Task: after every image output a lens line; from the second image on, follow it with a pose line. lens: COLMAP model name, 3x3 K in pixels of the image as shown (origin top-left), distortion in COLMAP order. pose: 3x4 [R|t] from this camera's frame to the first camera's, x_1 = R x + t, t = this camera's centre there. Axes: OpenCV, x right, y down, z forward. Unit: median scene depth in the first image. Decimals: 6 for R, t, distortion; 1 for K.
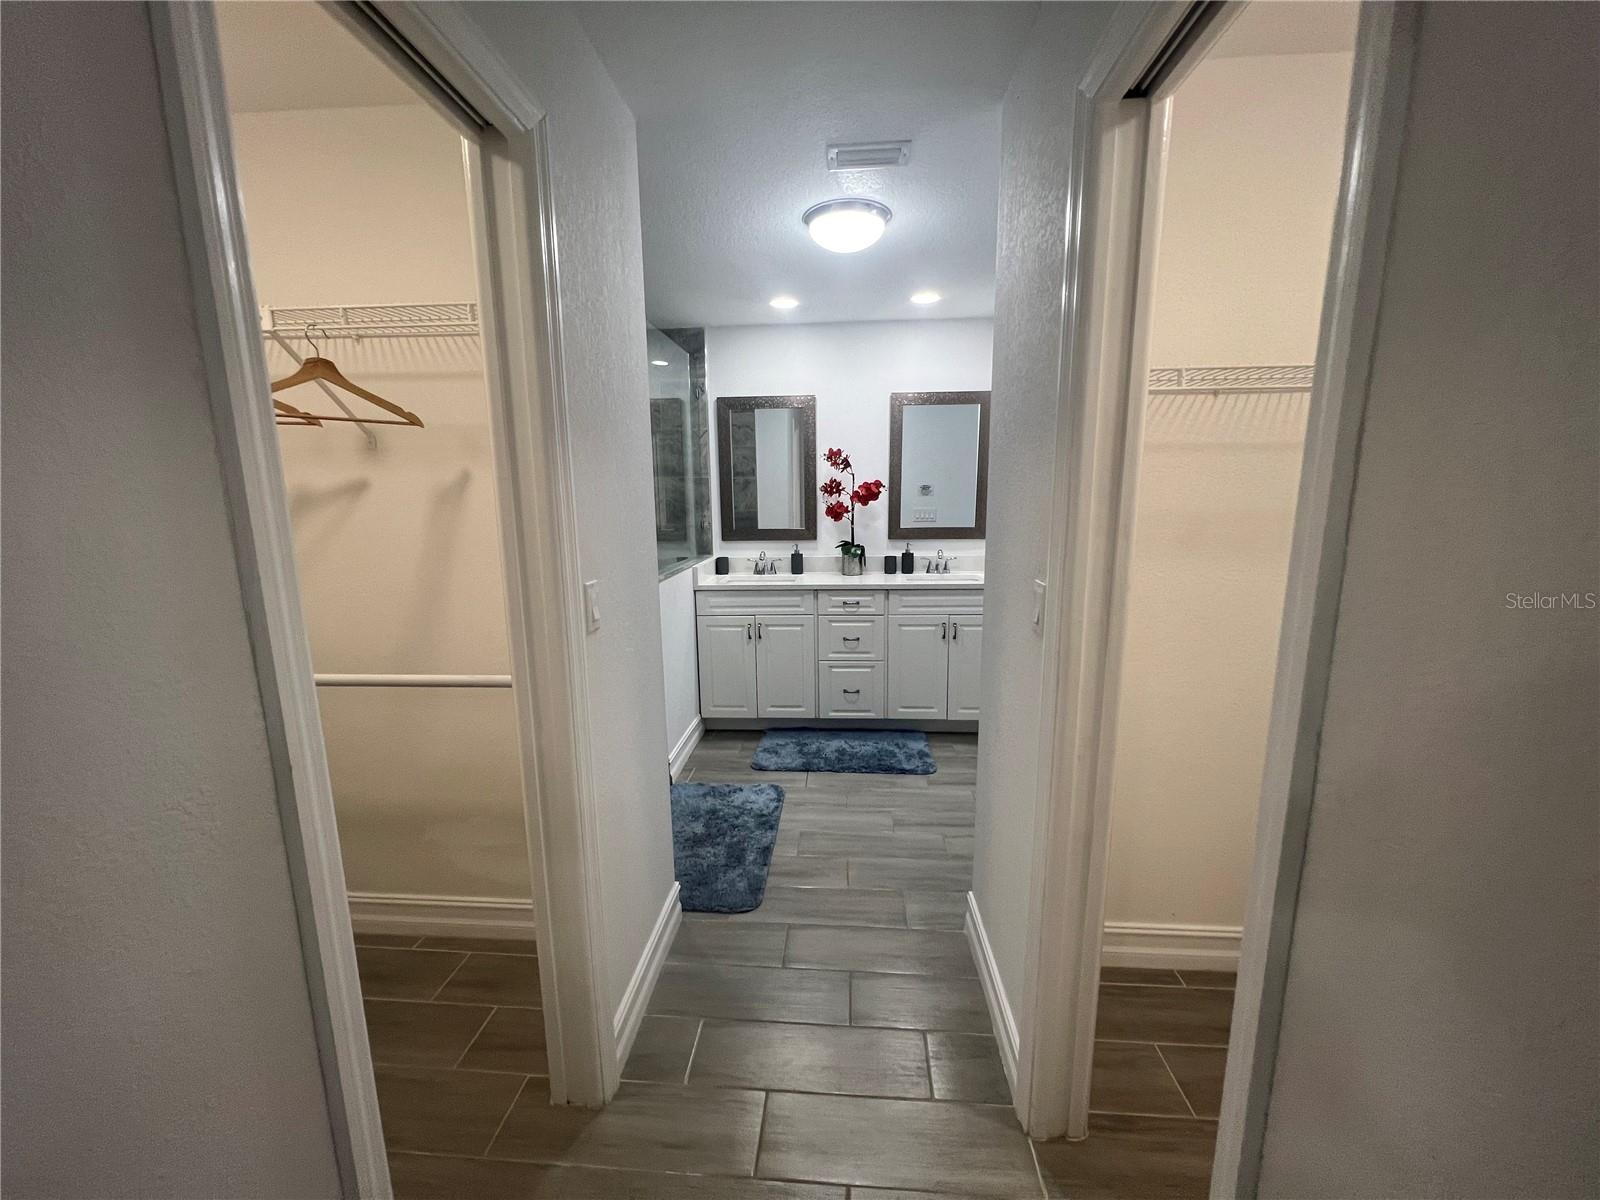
lens RADIAL K [[638.7, 0, 801.7], [0, 638.7, 602.3], [0, 0, 1]] dist [-0.002218, -0.000133]
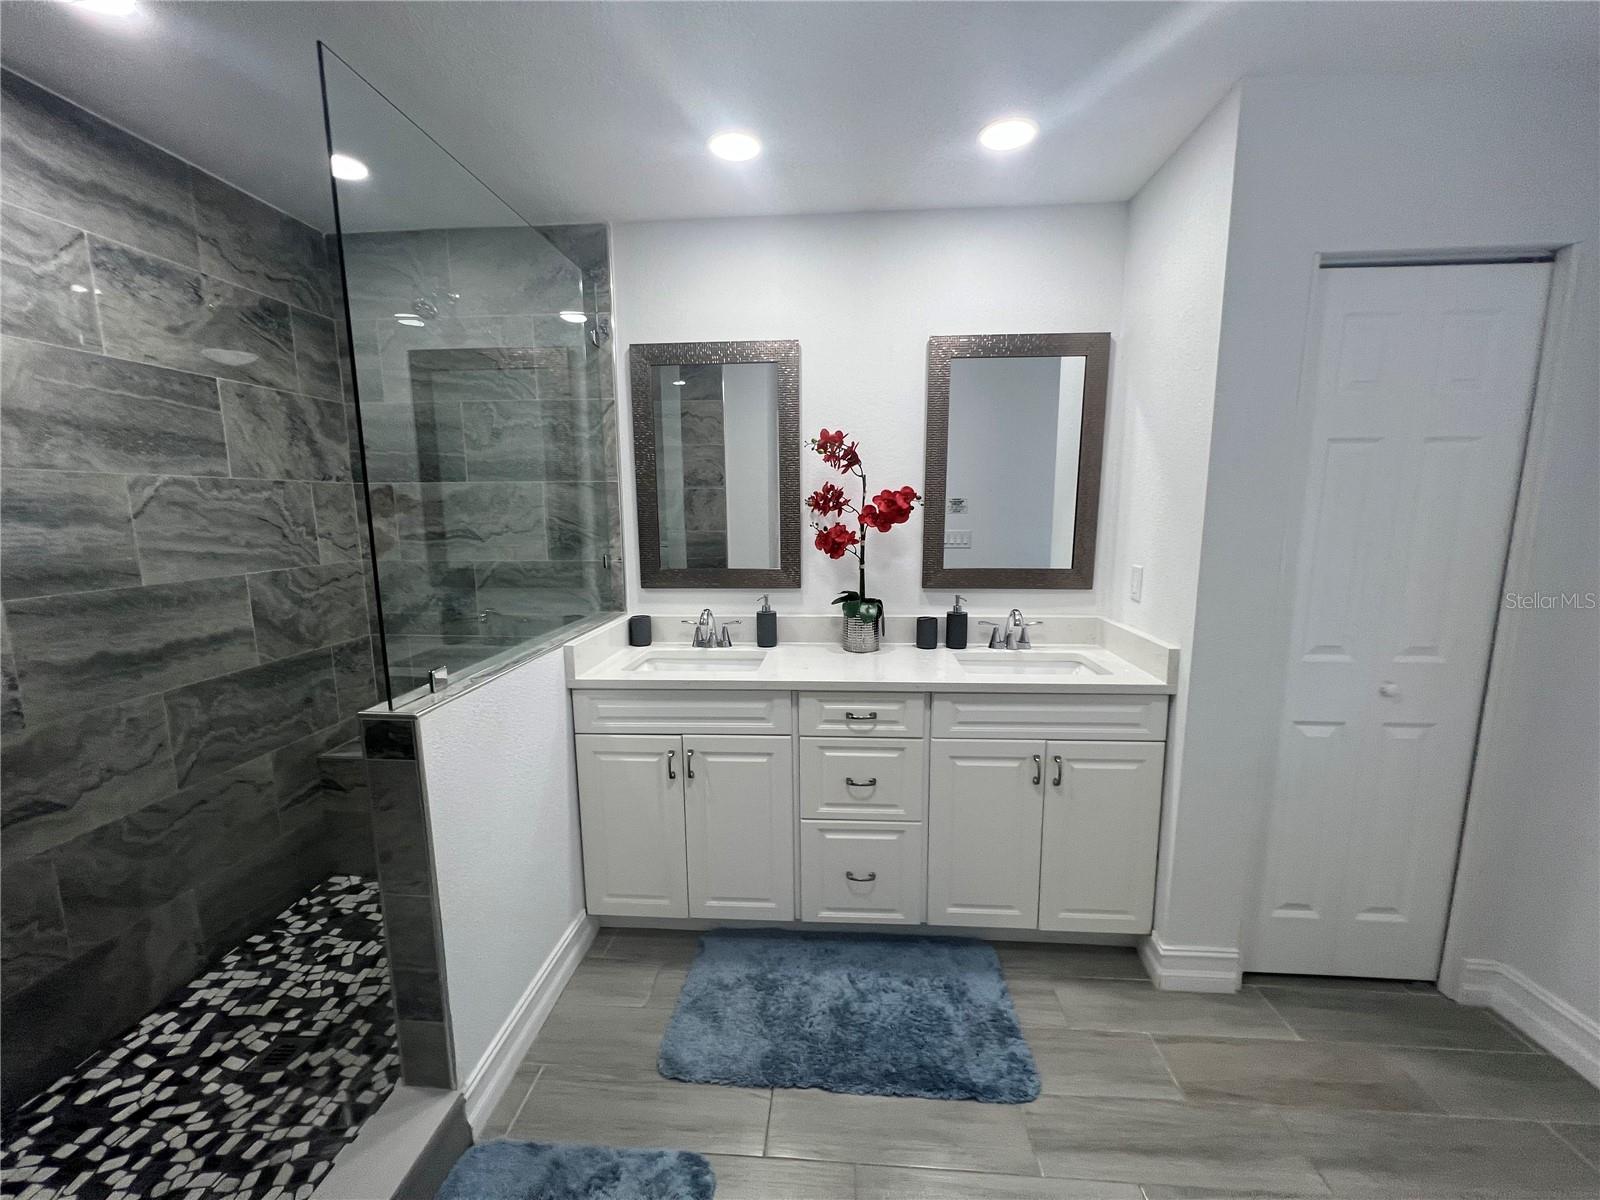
lens RADIAL K [[638.7, 0, 799.0], [0, 638.7, 603.4], [0, 0, 1]] dist [-0.002218, -0.000133]
pose [[0.999984, 0.005177, -0.002067, 0.024068], [-0.005222, 0.999733, -0.022509, -0.073447], [0.001950, 0.022520, 0.999744, 0.428365]]
